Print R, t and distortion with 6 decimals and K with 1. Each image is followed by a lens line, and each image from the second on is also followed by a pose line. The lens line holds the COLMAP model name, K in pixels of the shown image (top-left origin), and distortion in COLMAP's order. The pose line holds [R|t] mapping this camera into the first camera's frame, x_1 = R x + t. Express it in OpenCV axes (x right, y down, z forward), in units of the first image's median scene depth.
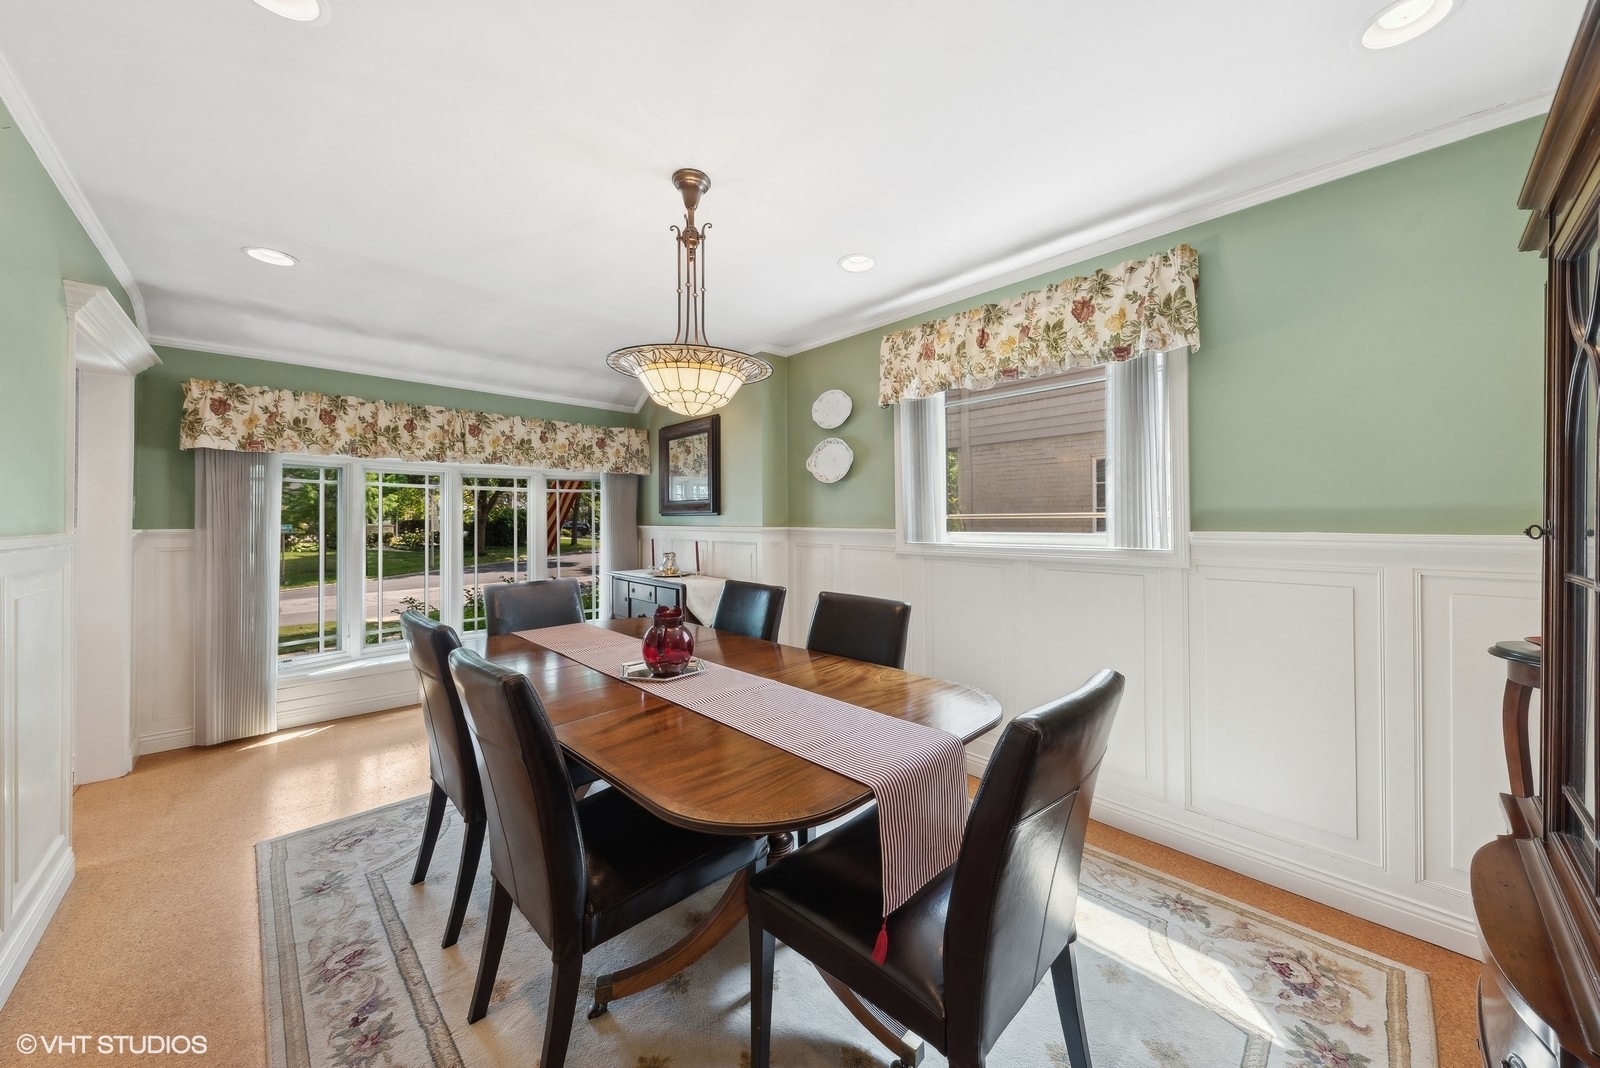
lens RADIAL K [[558.2, 0, 805.9], [0, 558.2, 520.2], [0, 0, 1]] dist [0.001796, 0.000080]
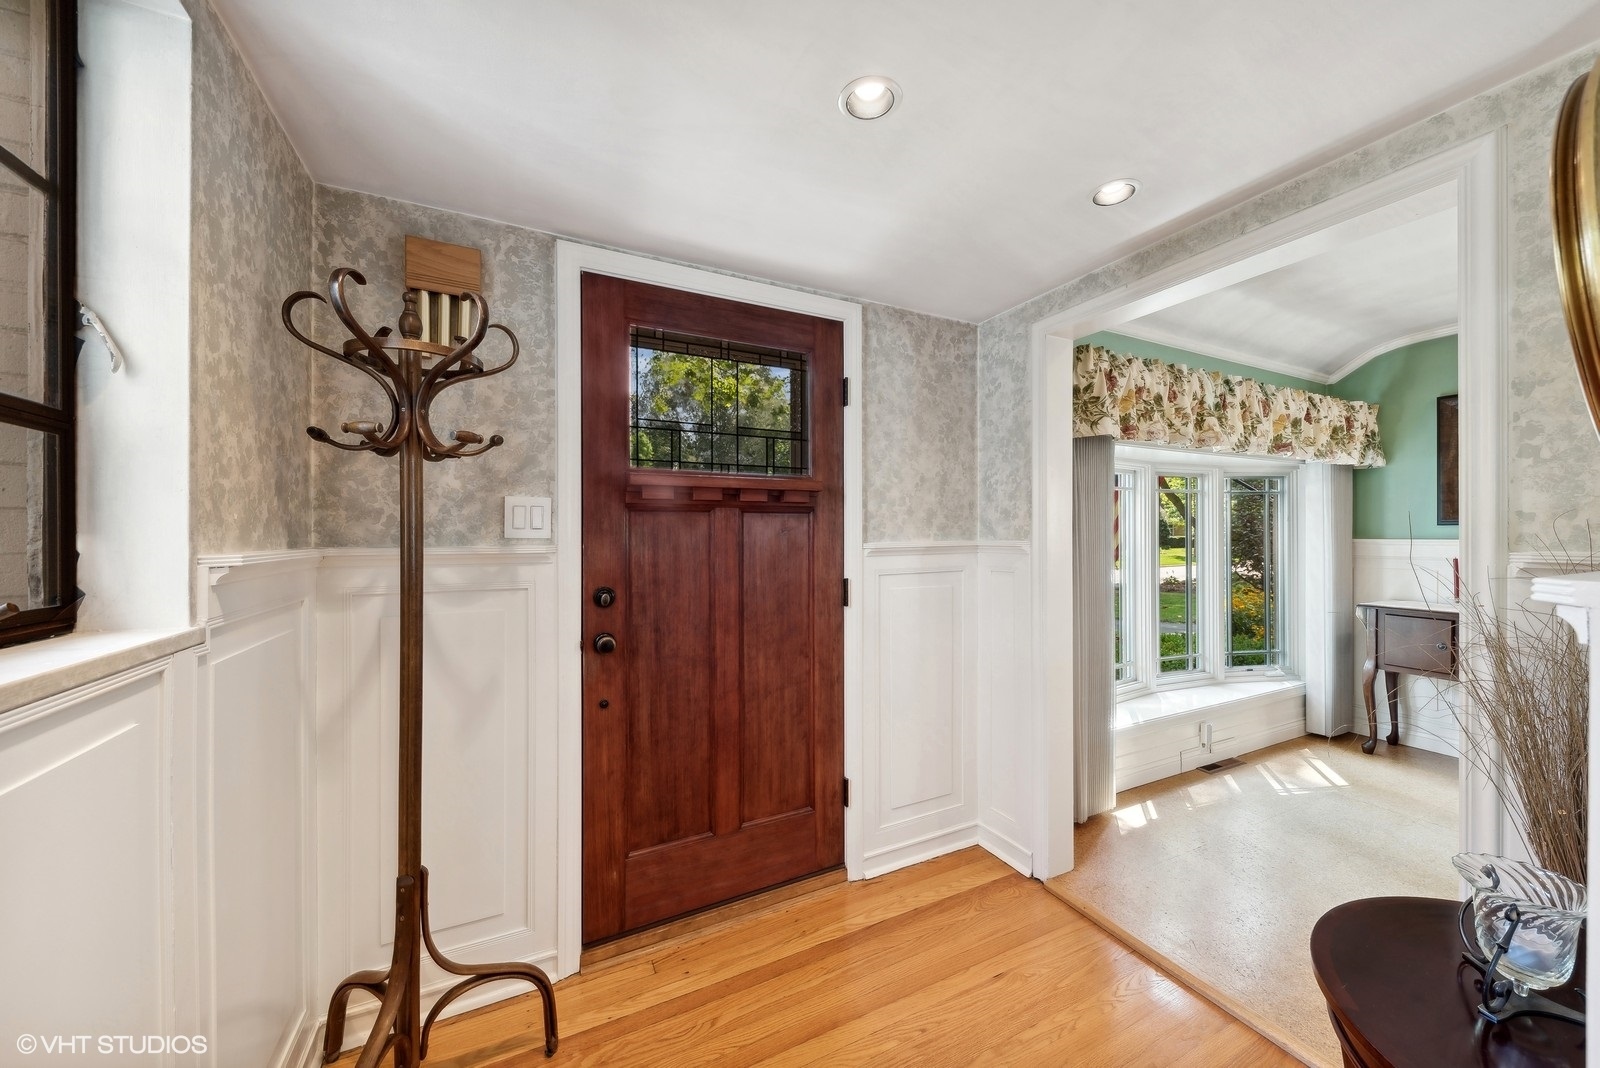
lens RADIAL K [[568.0, 0, 800.0], [0, 568.0, 534.0], [0, 0, 1]] dist [-0.000132, -0.000029]
pose [[0.958092, 0.001829, -0.286456, -1.133226], [-0.001310, 0.999997, 0.002005, 0.003444], [0.286459, -0.001546, 0.958091, 0.129044]]
